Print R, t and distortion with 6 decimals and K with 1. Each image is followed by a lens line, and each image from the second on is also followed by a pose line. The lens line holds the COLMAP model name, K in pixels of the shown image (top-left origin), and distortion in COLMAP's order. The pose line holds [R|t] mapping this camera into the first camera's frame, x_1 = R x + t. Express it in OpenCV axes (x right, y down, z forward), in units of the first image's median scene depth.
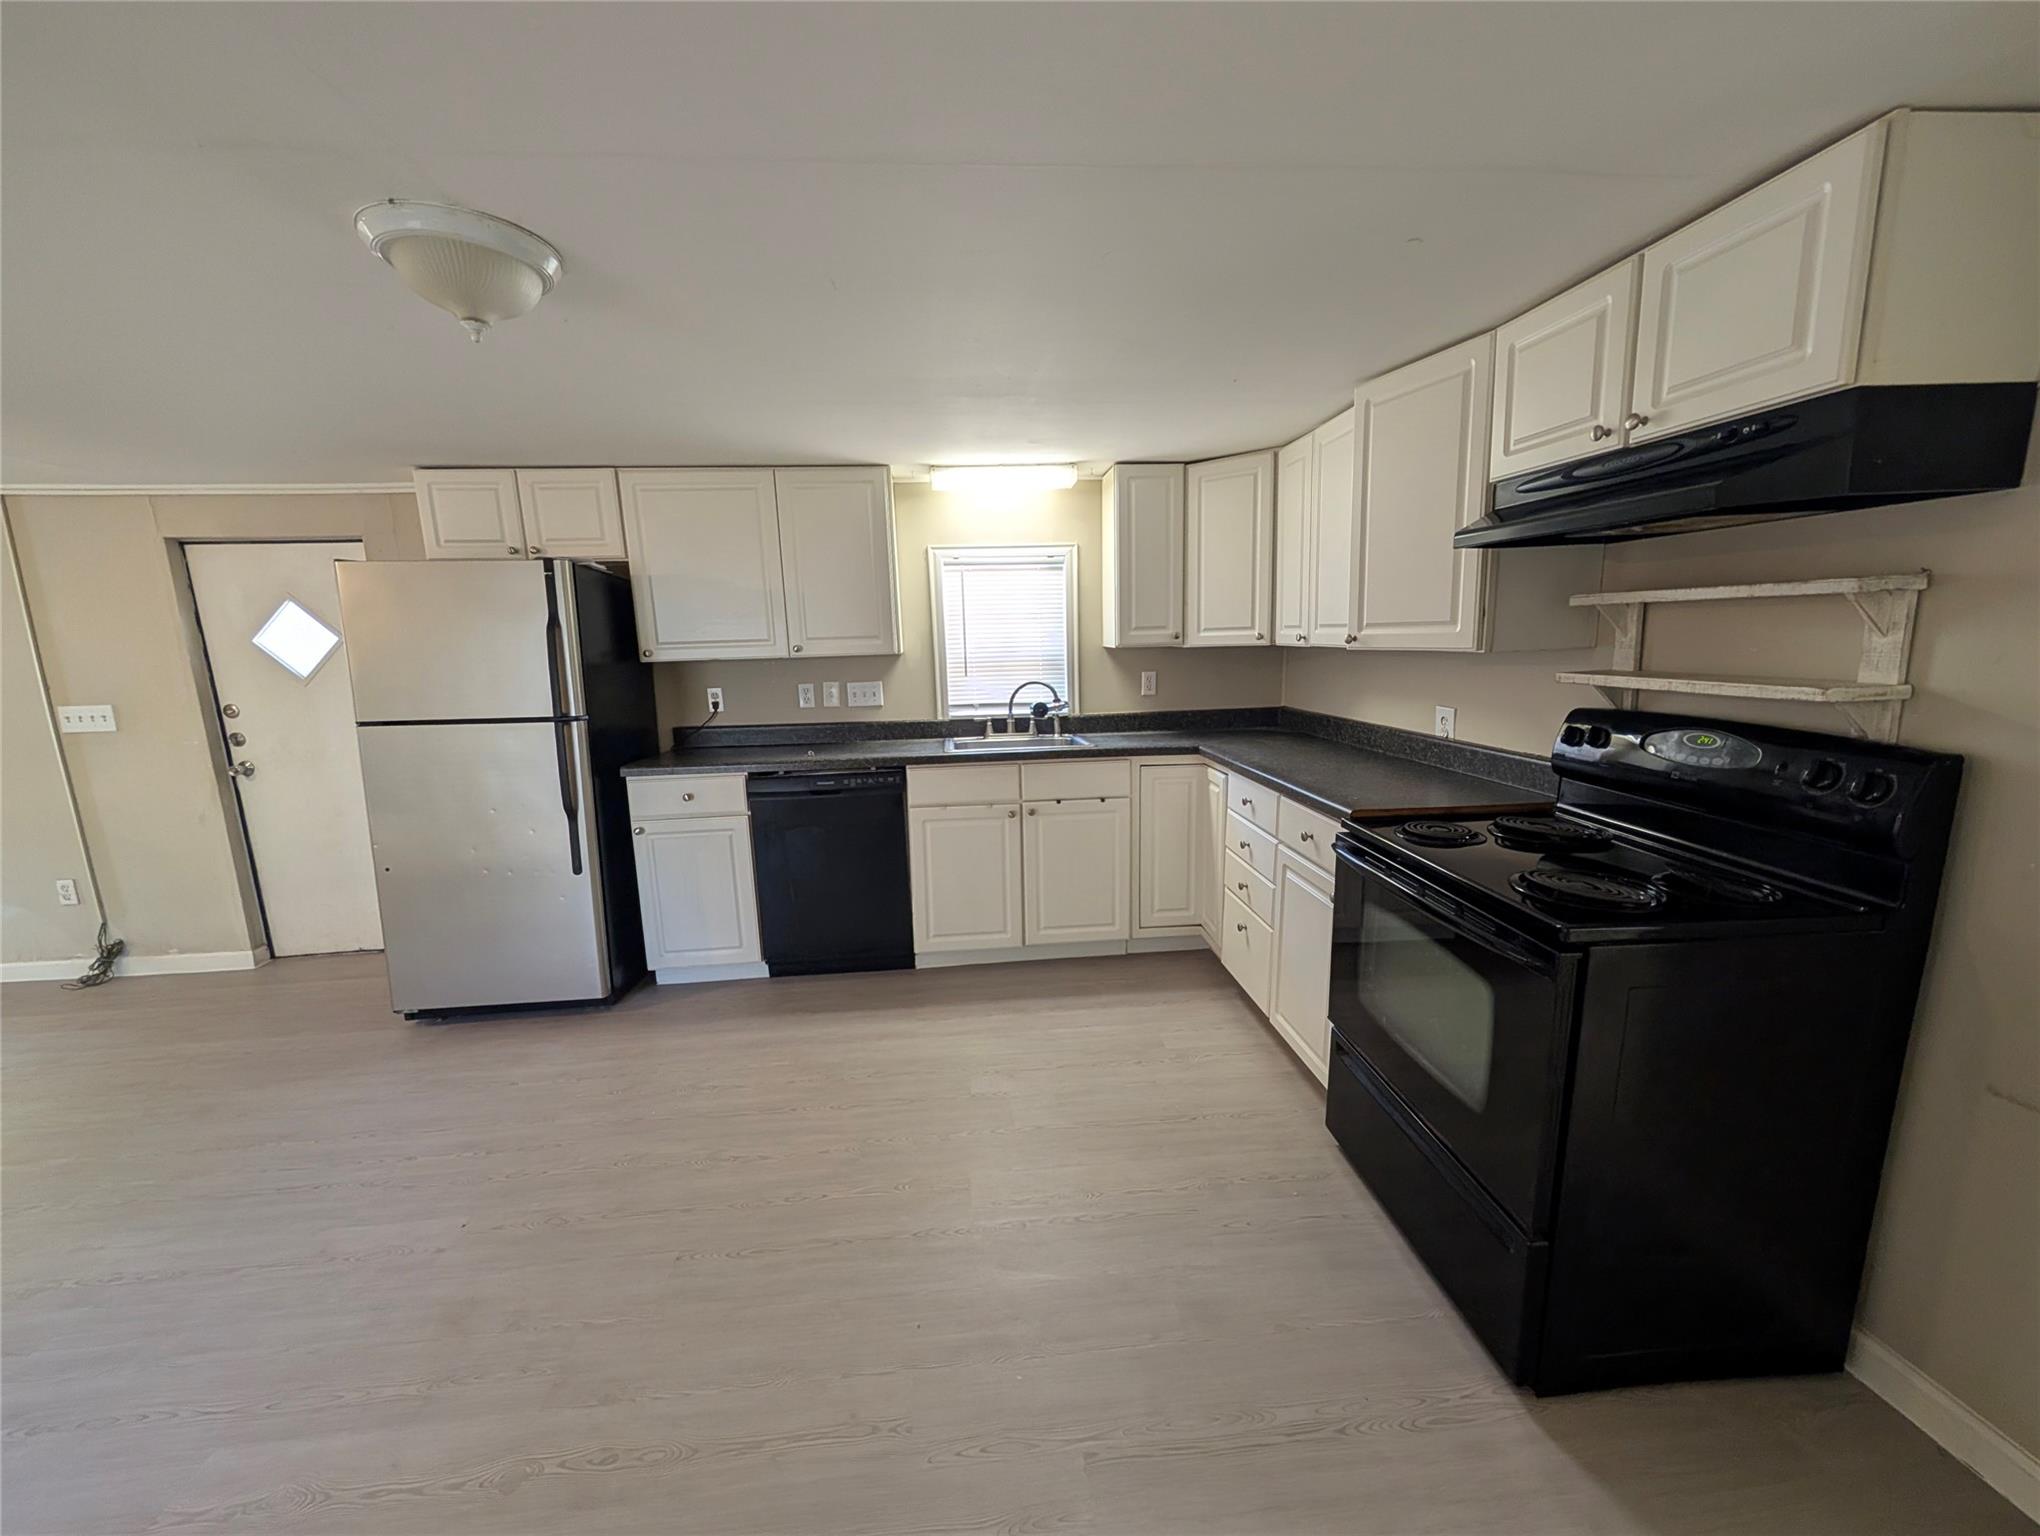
lens RADIAL K [[773.1, 0, 1020.0], [0, 773.1, 768.0], [0, 0, 1]] dist [0.000855, -0.000326]
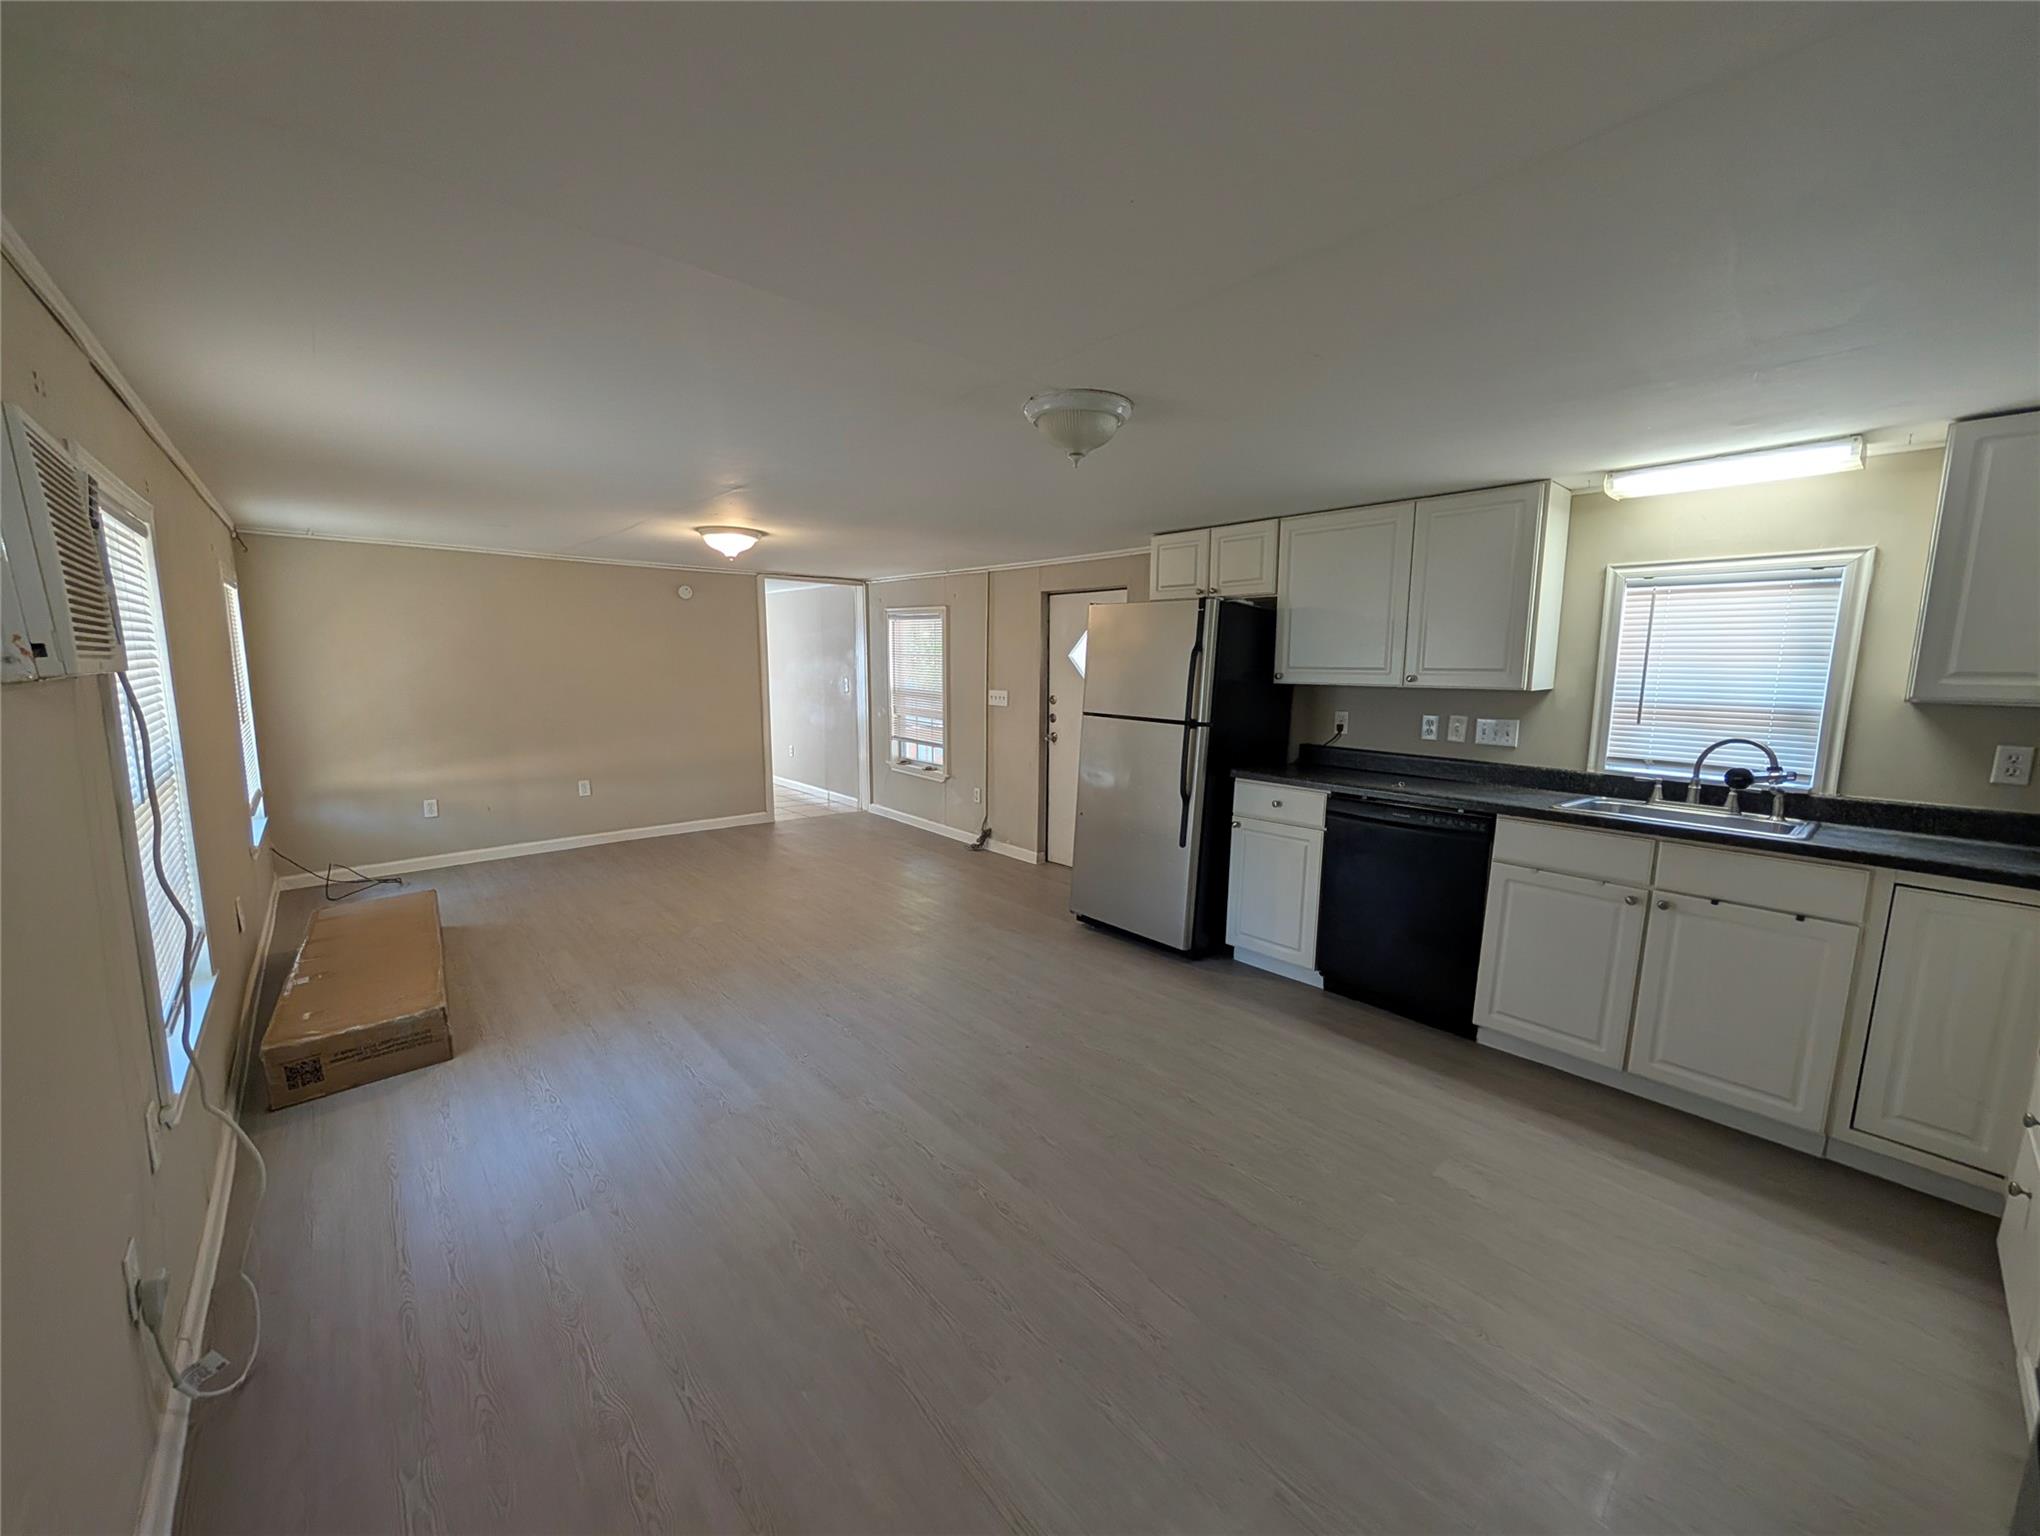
lens RADIAL K [[773.1, 0, 1020.0], [0, 773.1, 768.0], [0, 0, 1]] dist [0.000855, -0.000326]
pose [[0.586885, 0.143129, -0.796919, 0.224328], [-0.167576, 0.984412, 0.053393, -0.010385], [0.792139, 0.102208, 0.601722, 0.018363]]
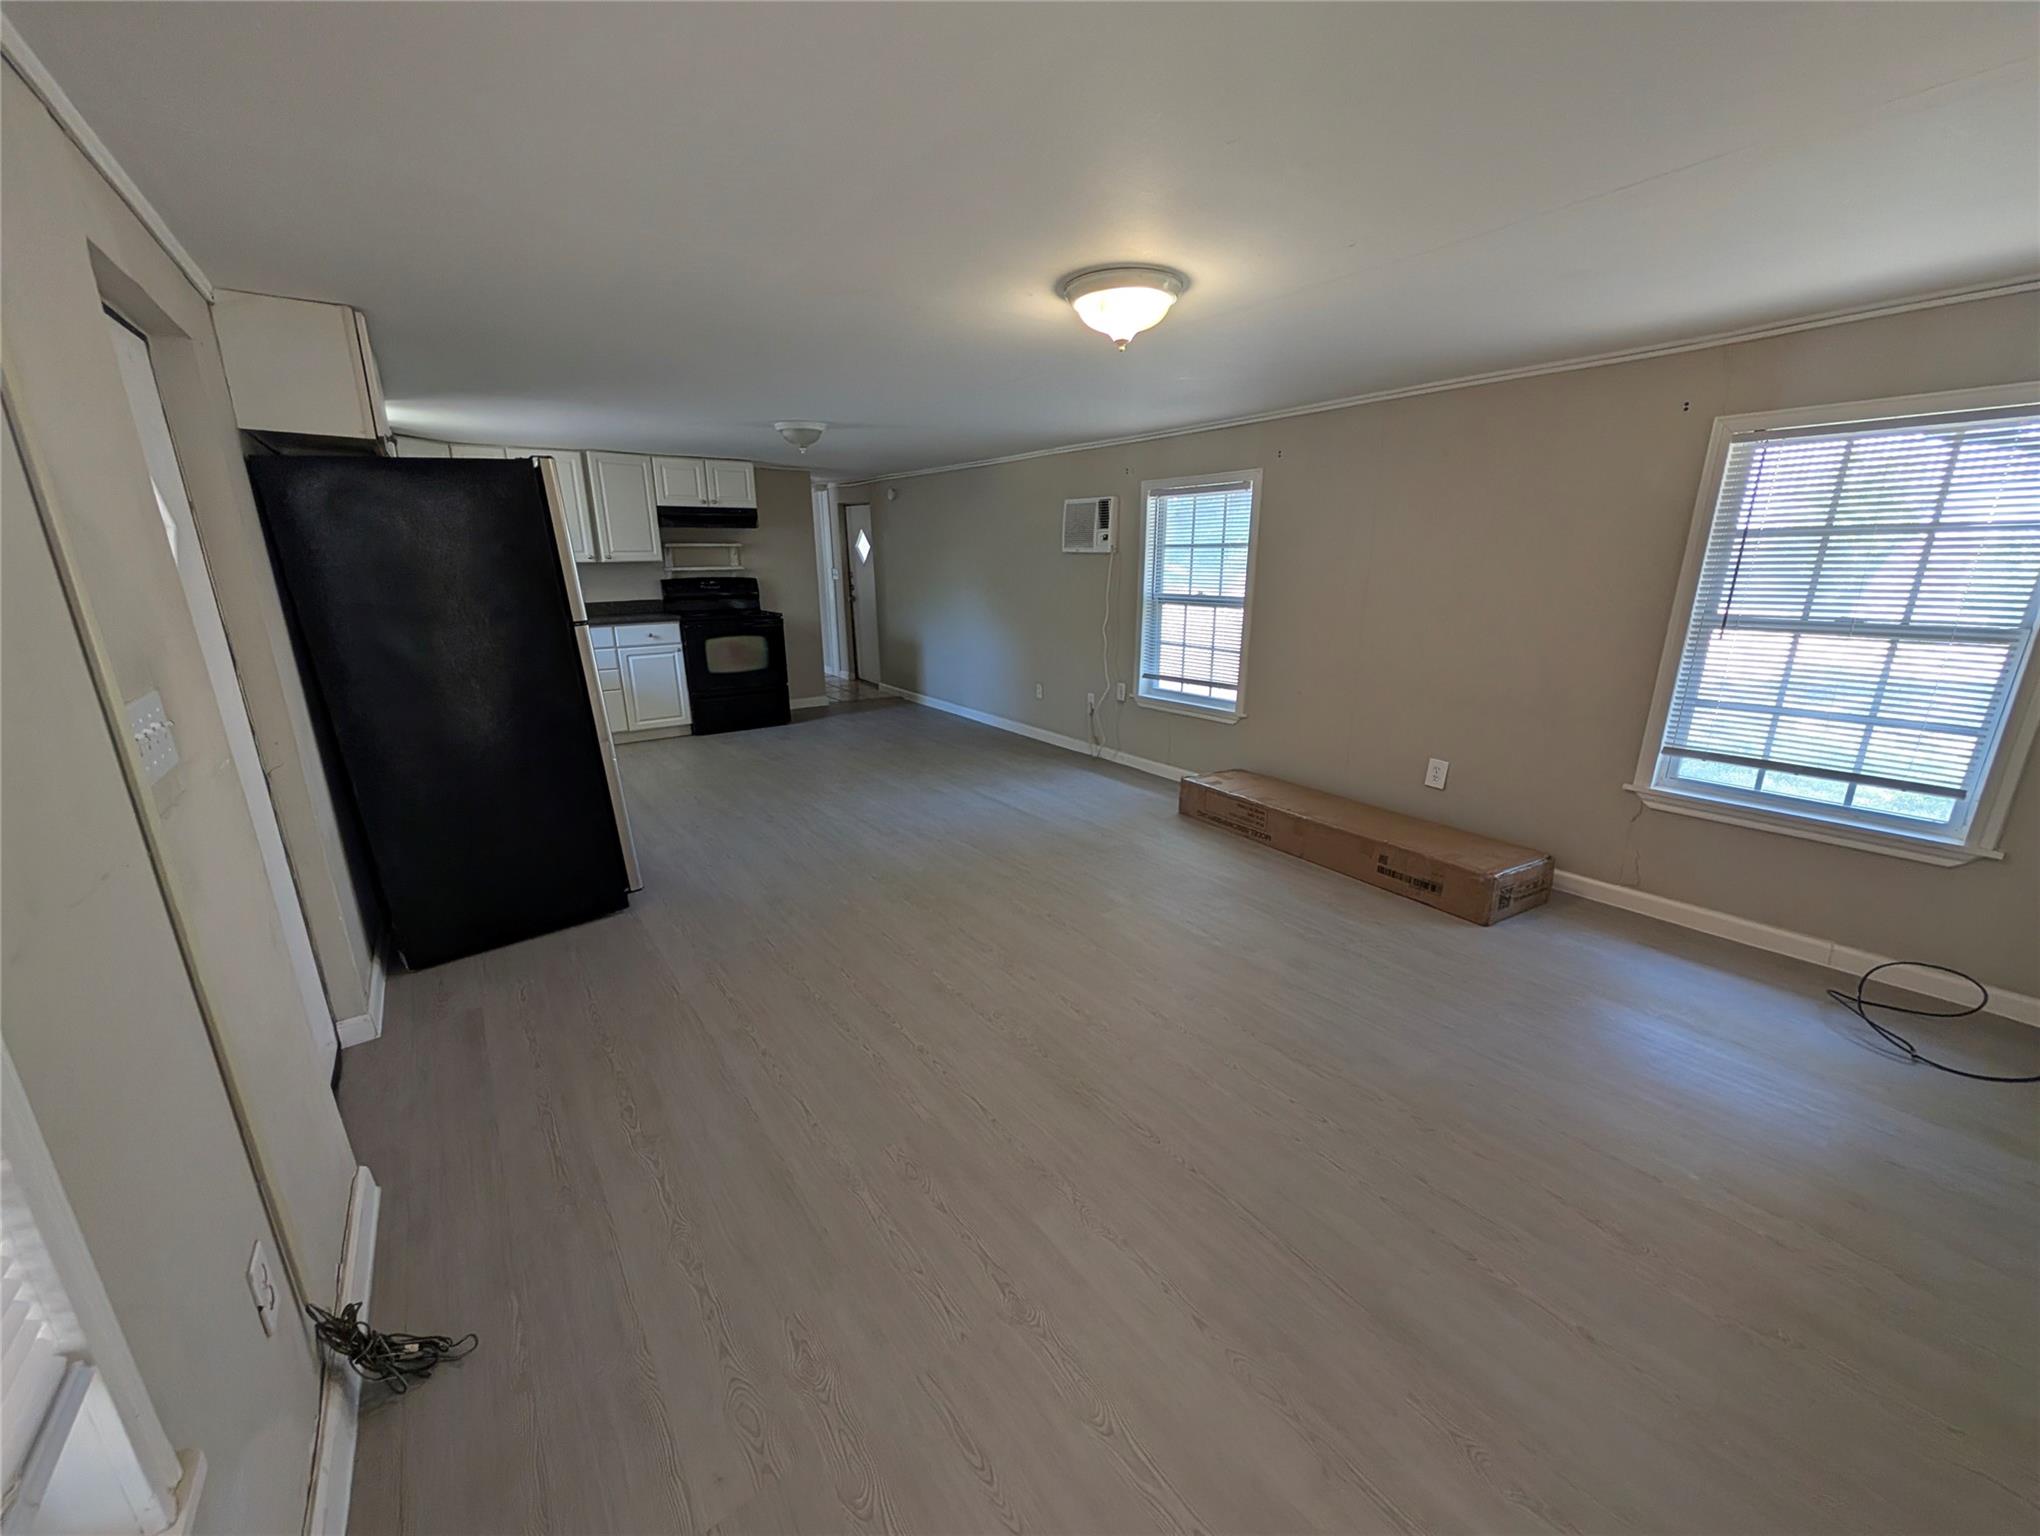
lens RADIAL K [[773.1, 0, 1020.0], [0, 773.1, 768.0], [0, 0, 1]] dist [0.000855, -0.000326]
pose [[-0.515985, -0.208257, 0.830896, -1.706590], [0.169105, 0.926141, 0.337144, -0.111358], [-0.839740, 0.314470, -0.442657, 0.857939]]
